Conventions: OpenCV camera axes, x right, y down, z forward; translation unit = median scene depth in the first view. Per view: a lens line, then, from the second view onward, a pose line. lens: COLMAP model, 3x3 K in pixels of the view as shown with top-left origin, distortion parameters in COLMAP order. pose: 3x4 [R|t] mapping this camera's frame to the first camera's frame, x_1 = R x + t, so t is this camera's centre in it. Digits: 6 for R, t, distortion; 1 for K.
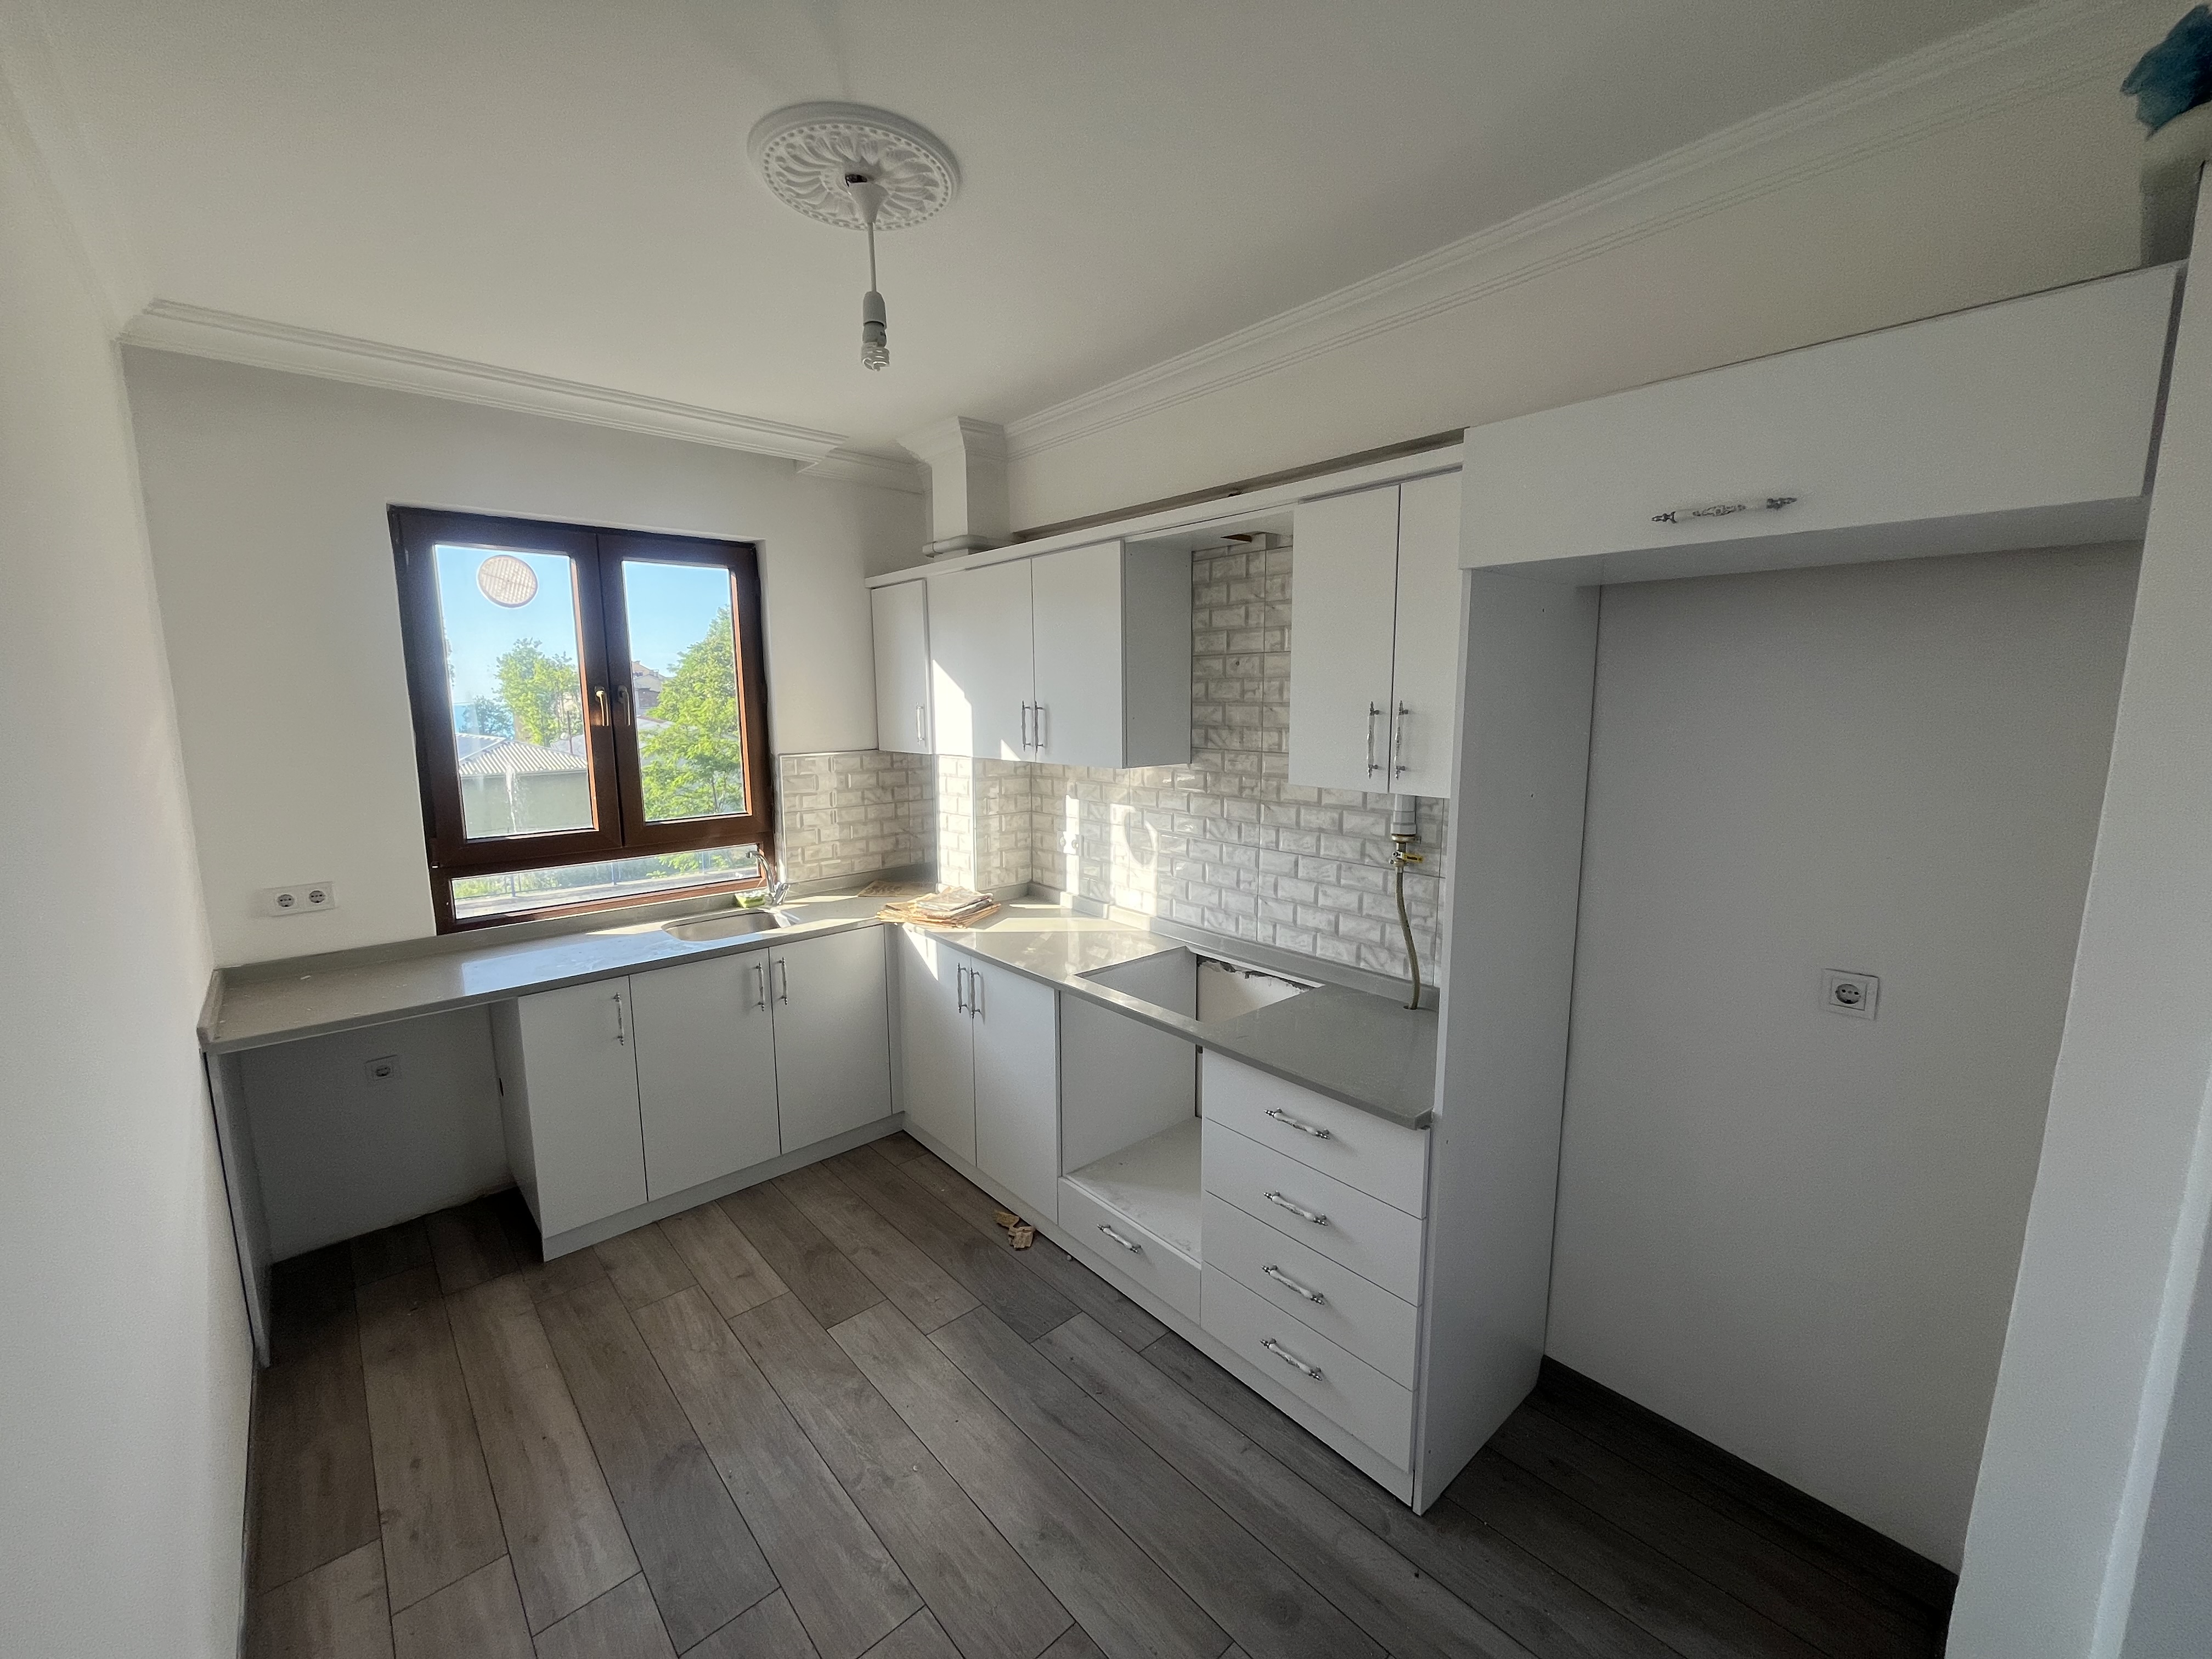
lens RADIAL K [[897.5, 0, 1100.4], [0, 897.5, 827.8], [0, 0, 1]] dist [-0.001567, -0.000363]
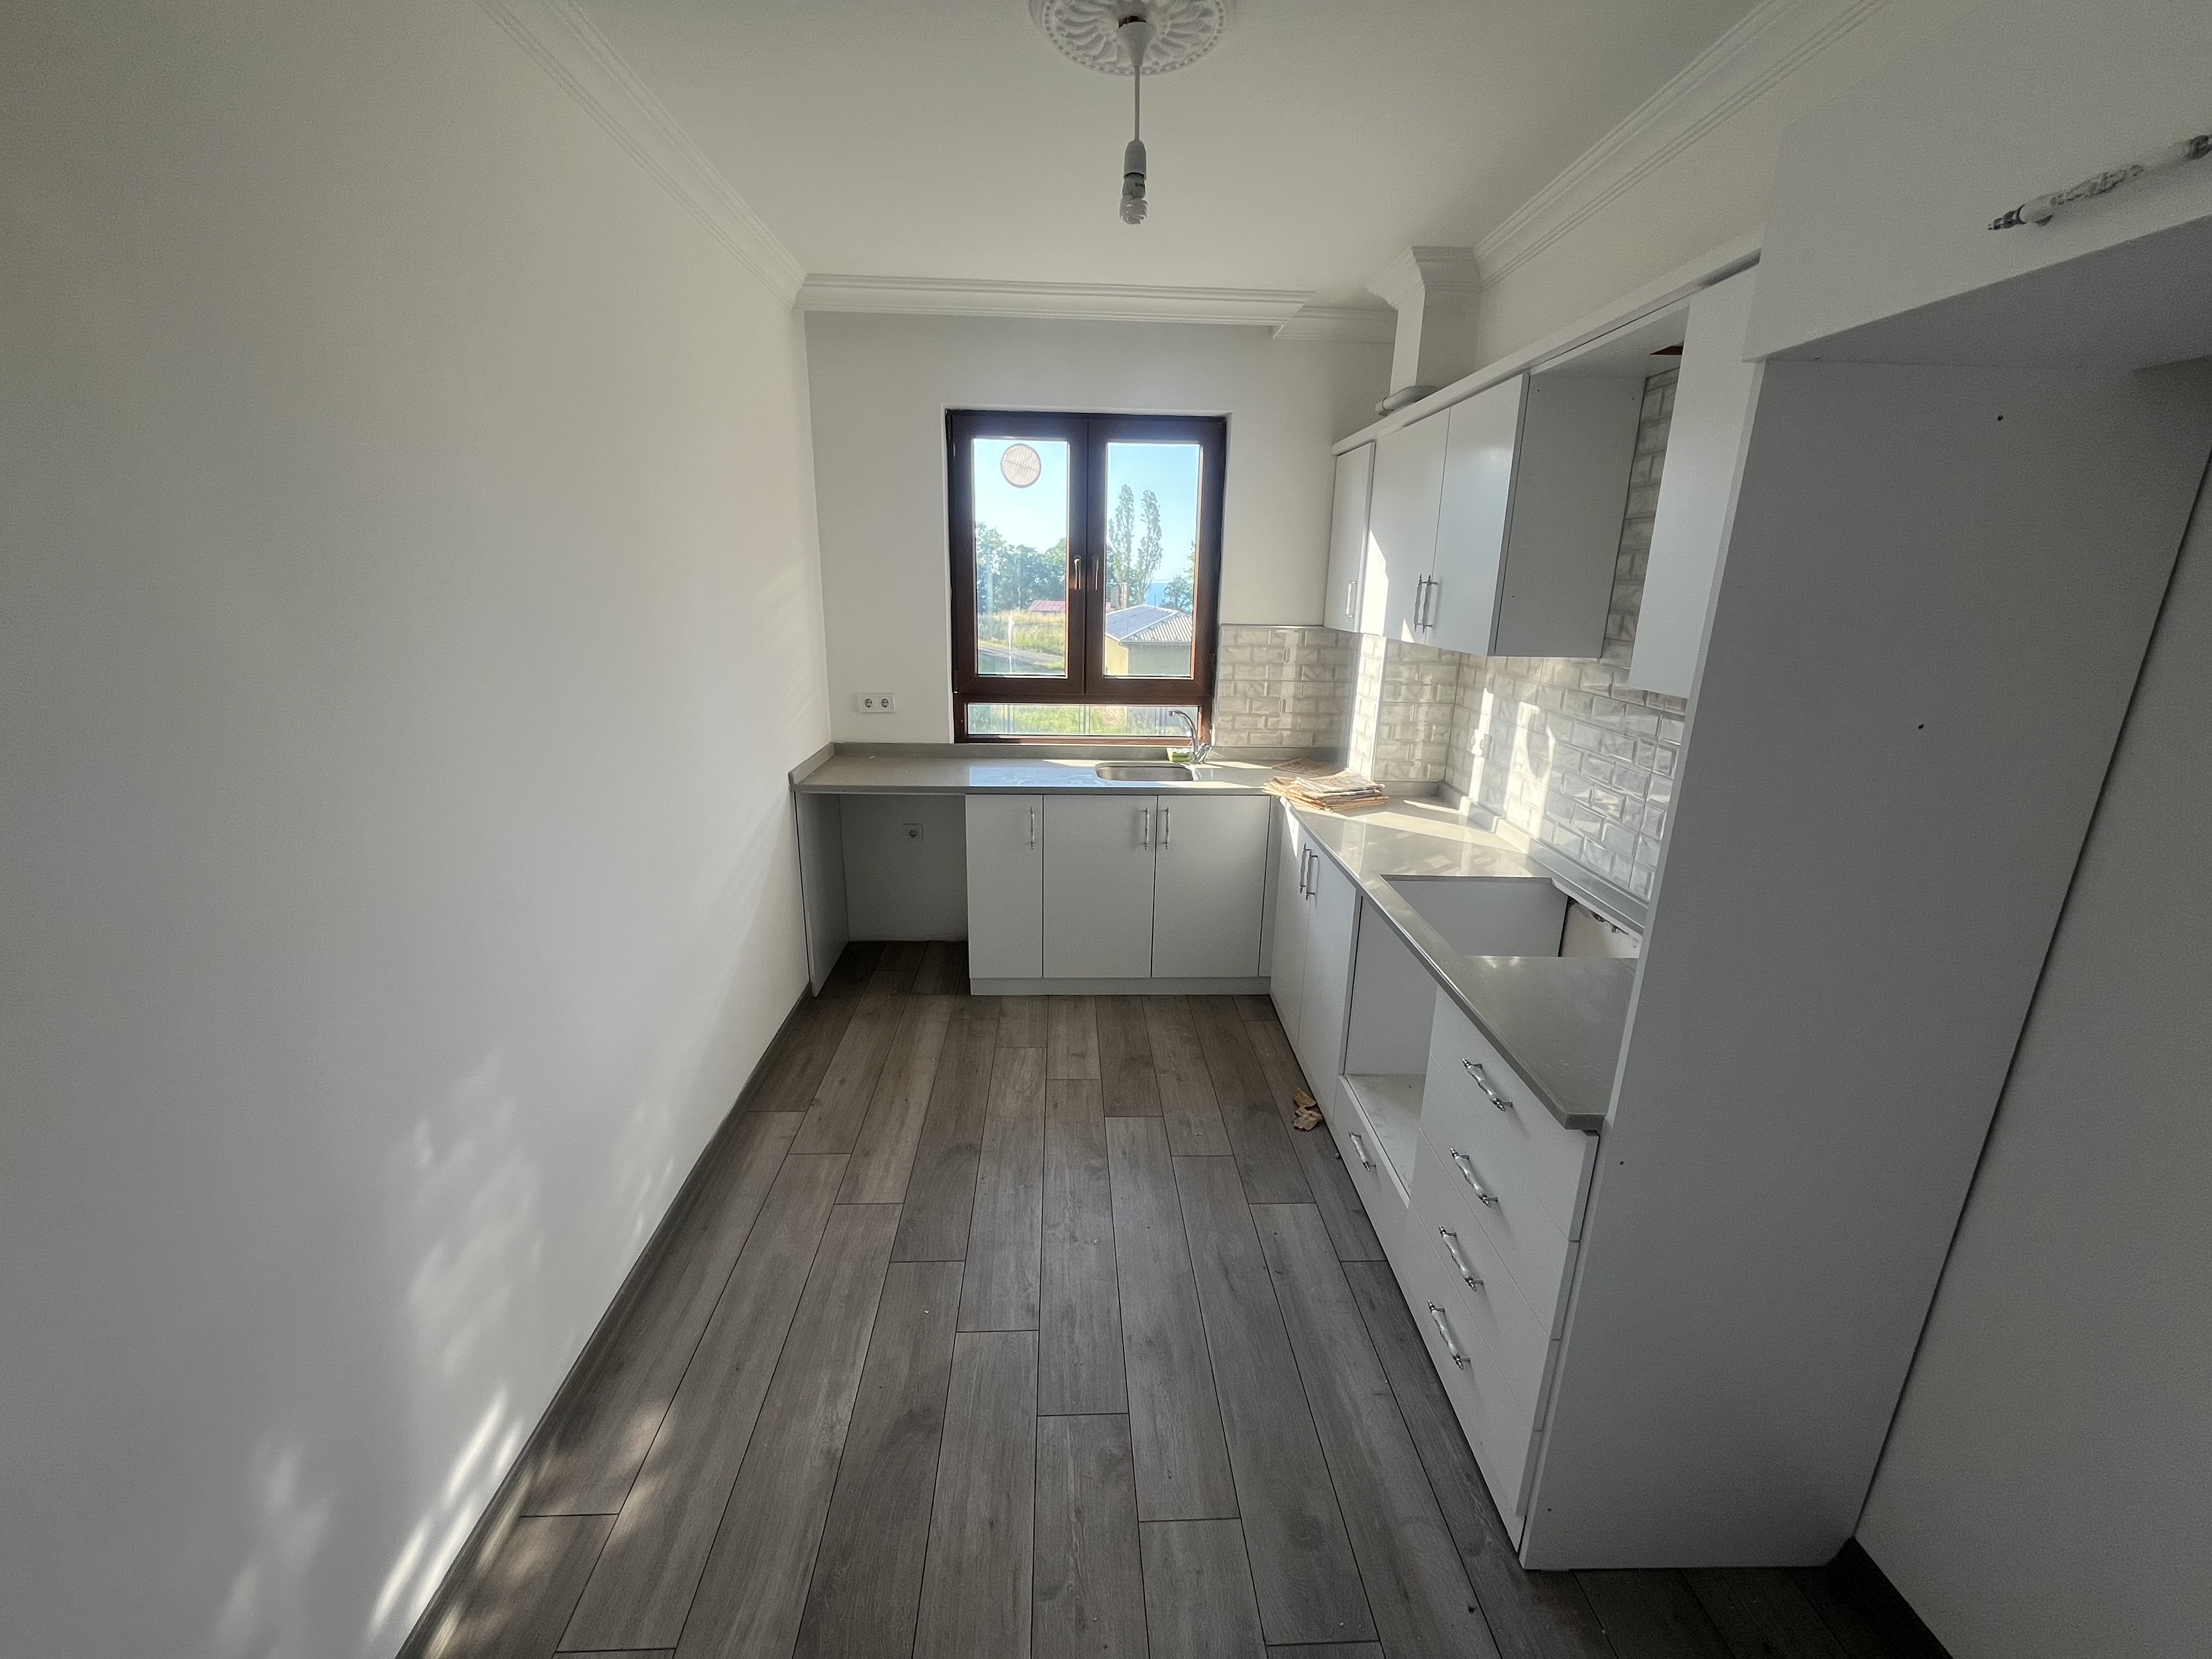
lens RADIAL K [[897.5, 0, 1100.4], [0, 897.5, 827.8], [0, 0, 1]] dist [-0.001567, -0.000363]
pose [[0.768445, 0.193207, -0.610052, 0.273320], [-0.118497, 0.979807, 0.161048, 0.000813], [0.628849, -0.051467, 0.775822, 0.087275]]
